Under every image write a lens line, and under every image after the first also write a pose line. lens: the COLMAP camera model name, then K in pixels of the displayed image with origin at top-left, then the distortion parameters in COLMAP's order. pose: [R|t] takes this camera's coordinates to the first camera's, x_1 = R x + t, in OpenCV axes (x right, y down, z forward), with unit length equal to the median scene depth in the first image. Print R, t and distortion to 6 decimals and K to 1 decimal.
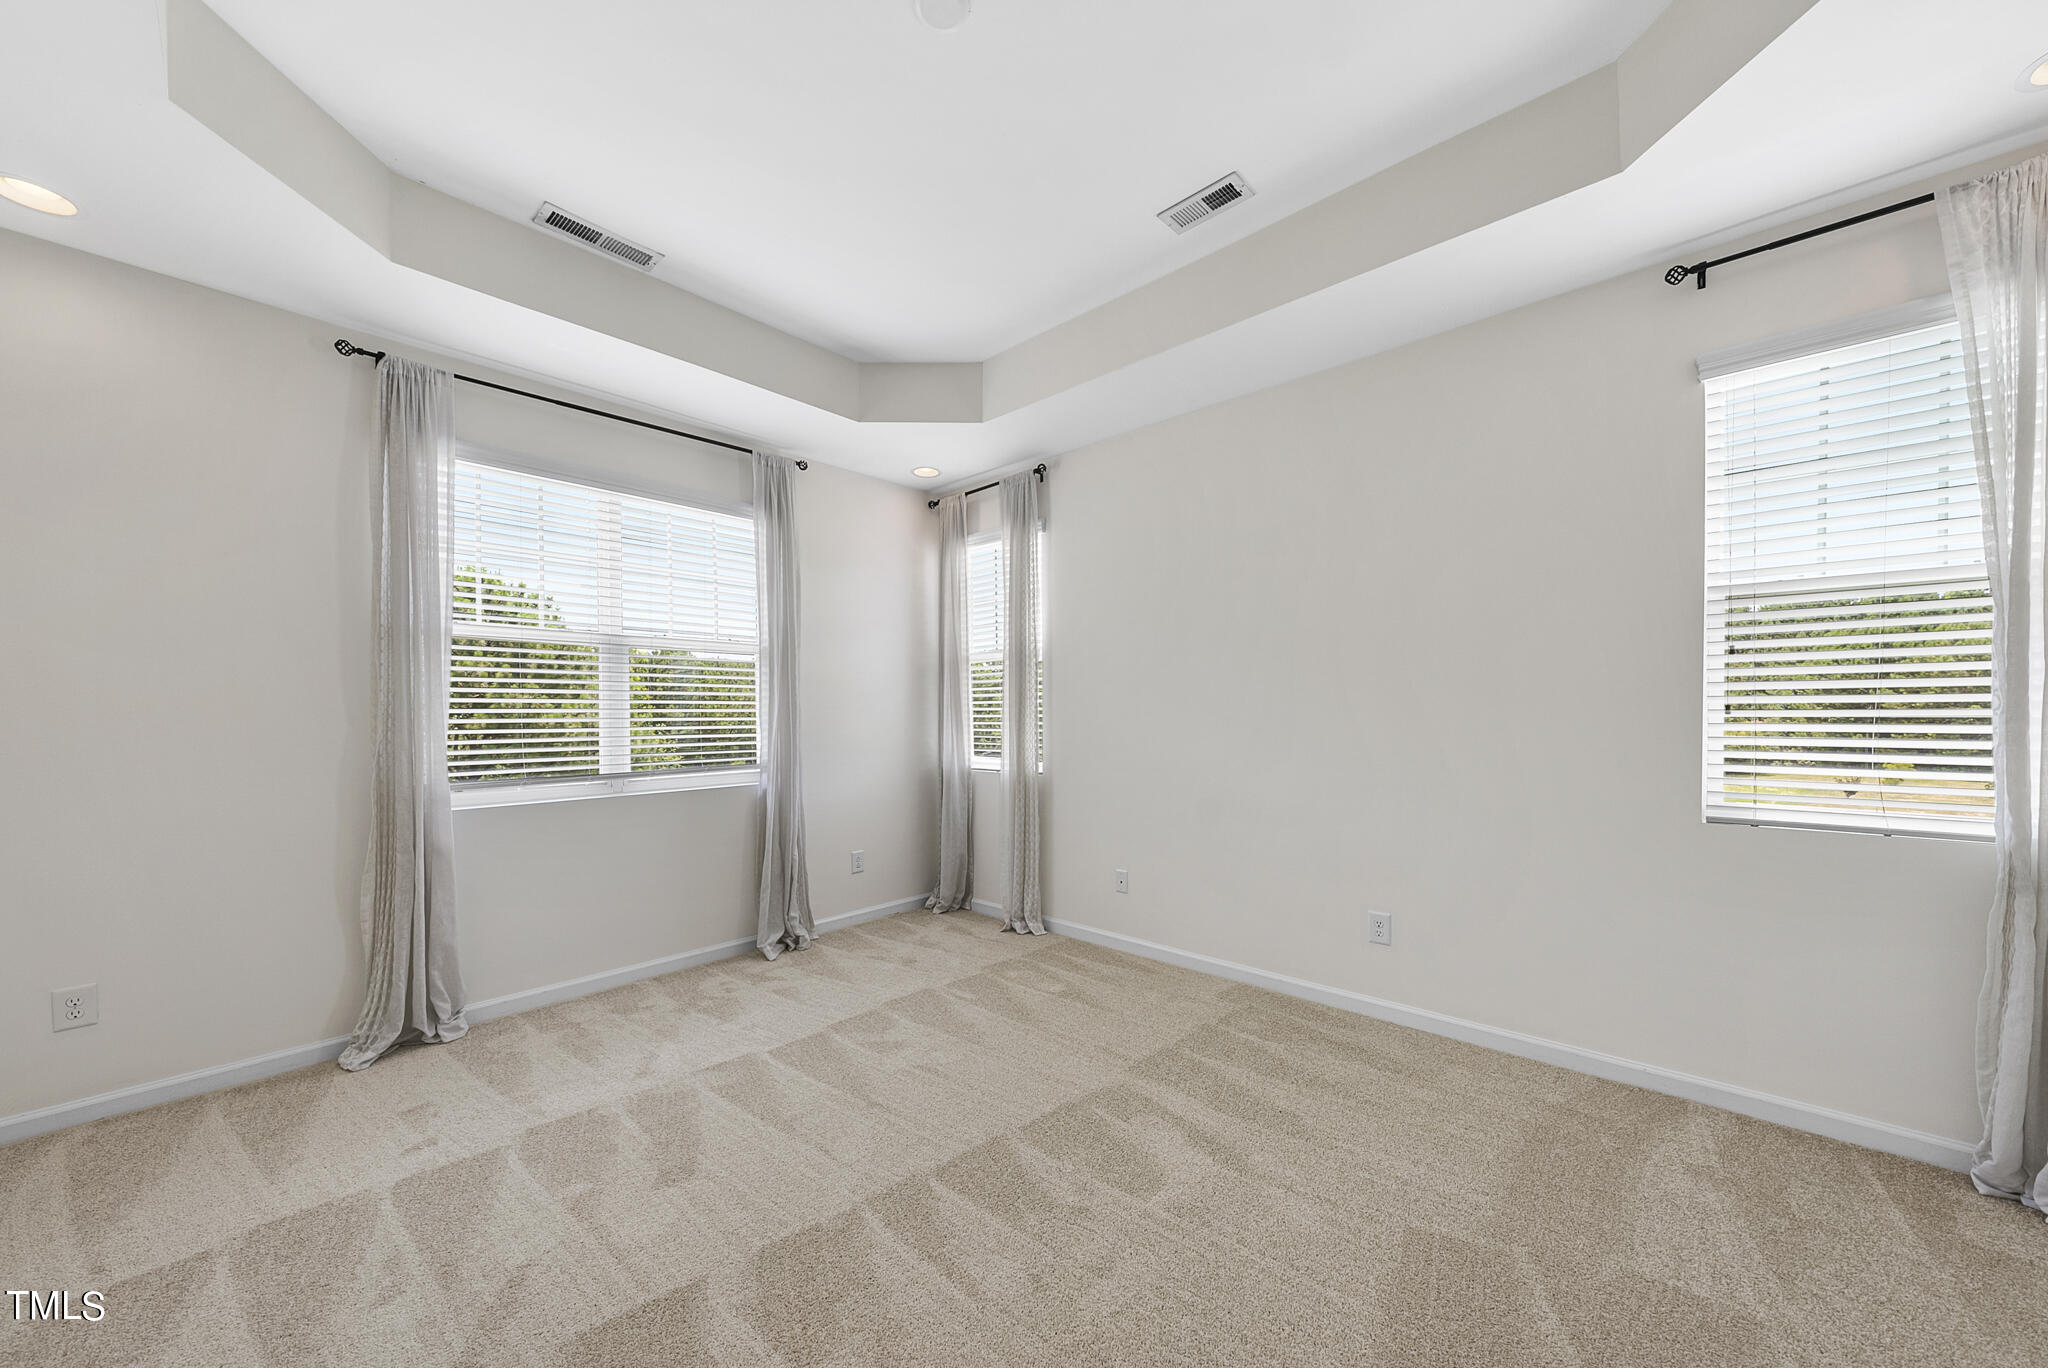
lens RADIAL K [[702.1, 0, 996.1], [0, 702.1, 720.9], [0, 0, 1]] dist [-0.004575, 0.000666]
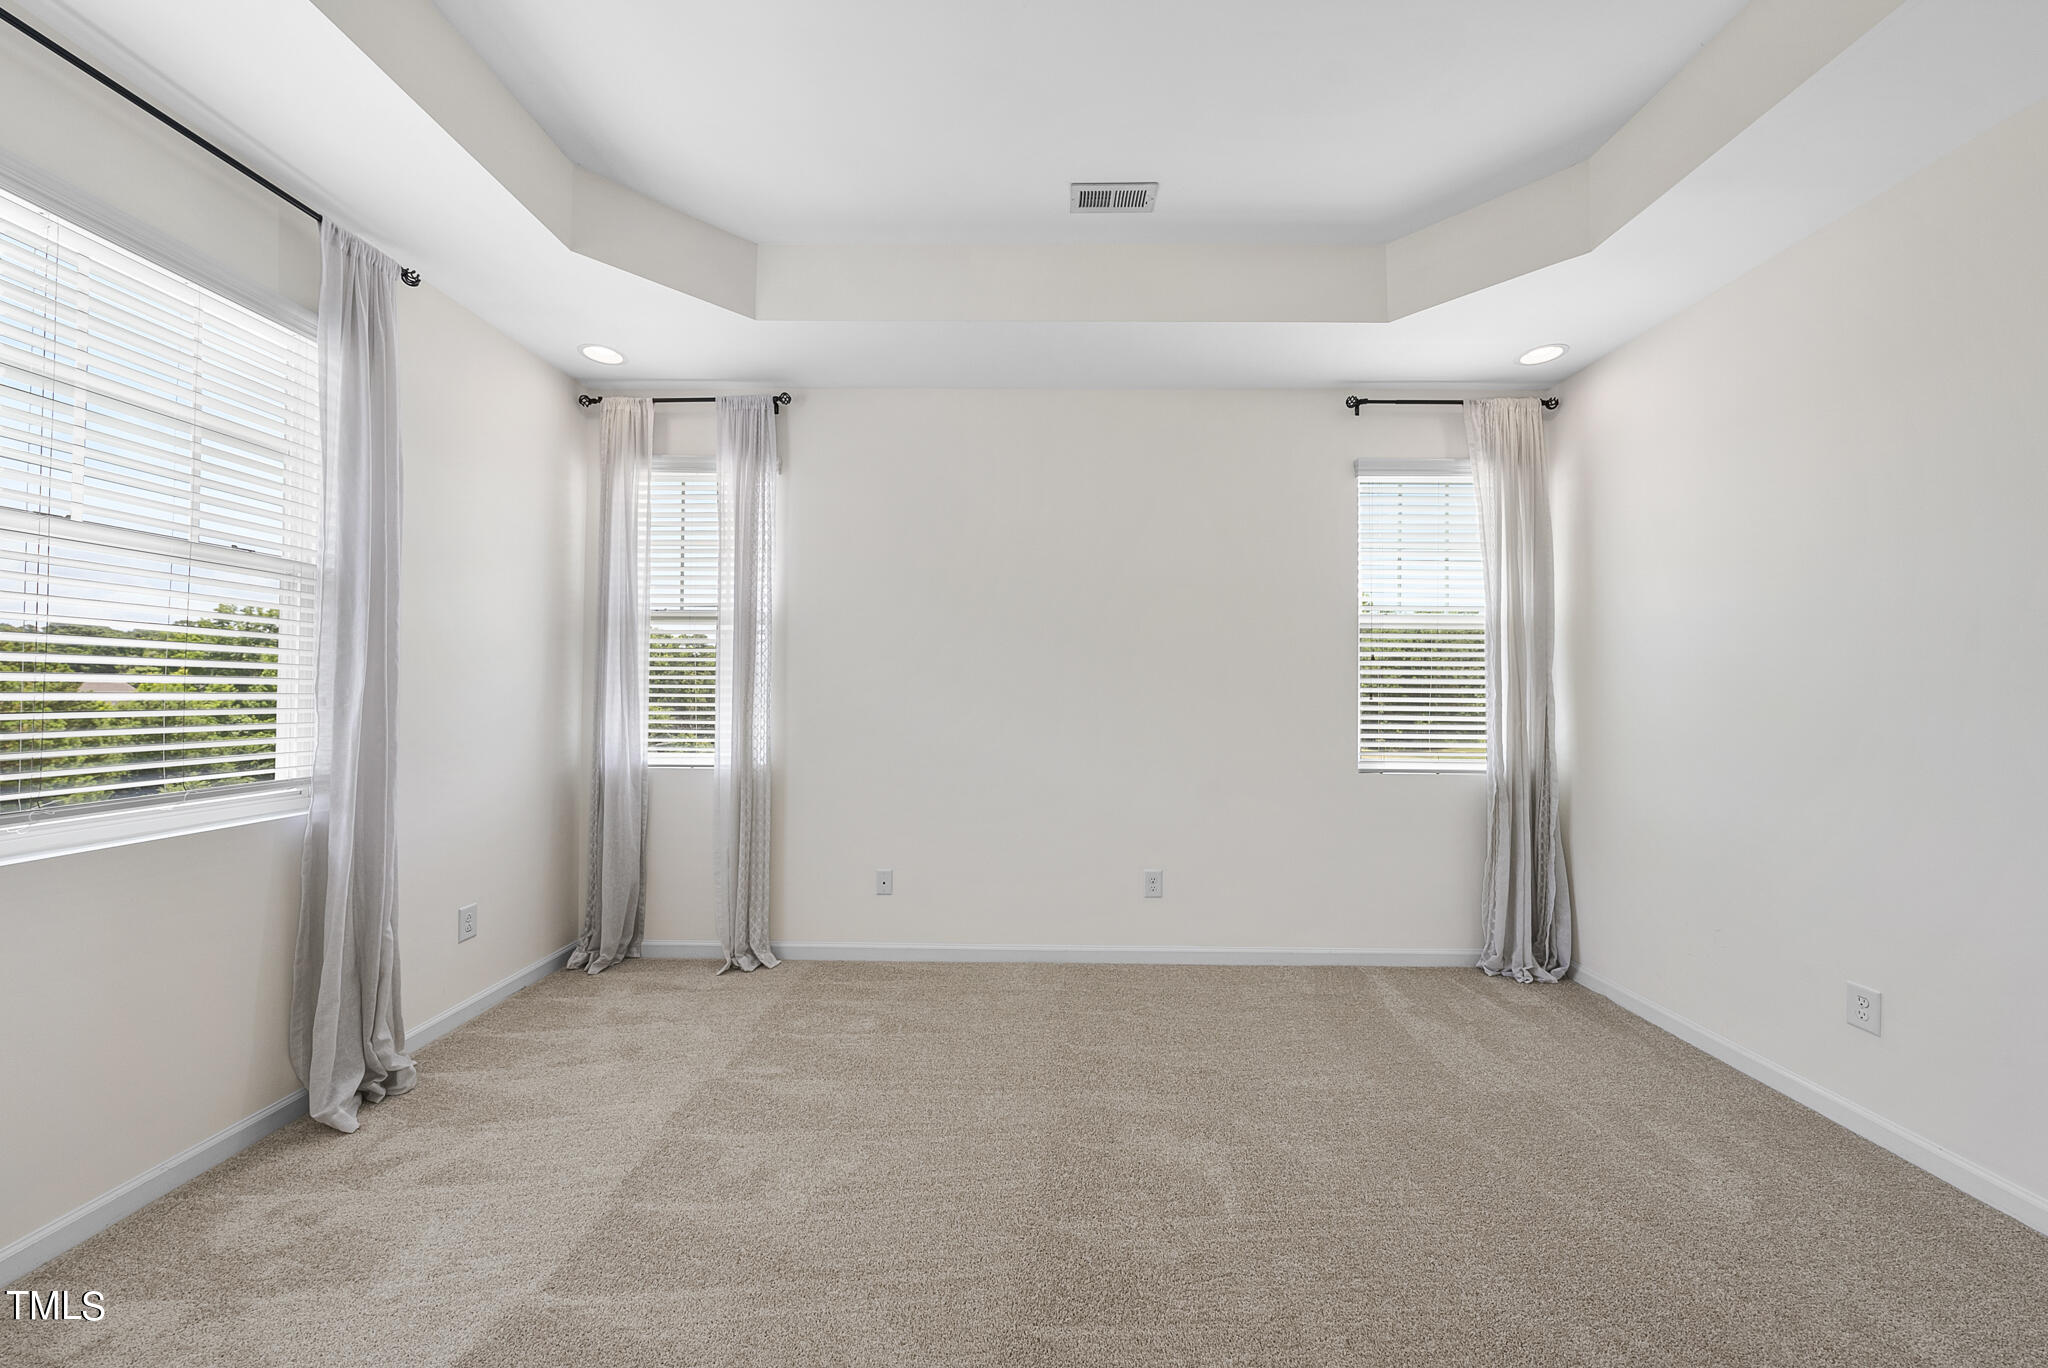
lens RADIAL K [[702.1, 0, 1018.3], [0, 702.1, 679.6], [0, 0, 1]] dist [-0.004575, 0.000666]
pose [[0.741029, 0.022757, 0.671088, -0.296584], [-0.003848, 0.999553, -0.029647, -0.002946], [-0.671462, 0.019387, 0.740785, 0.217662]]
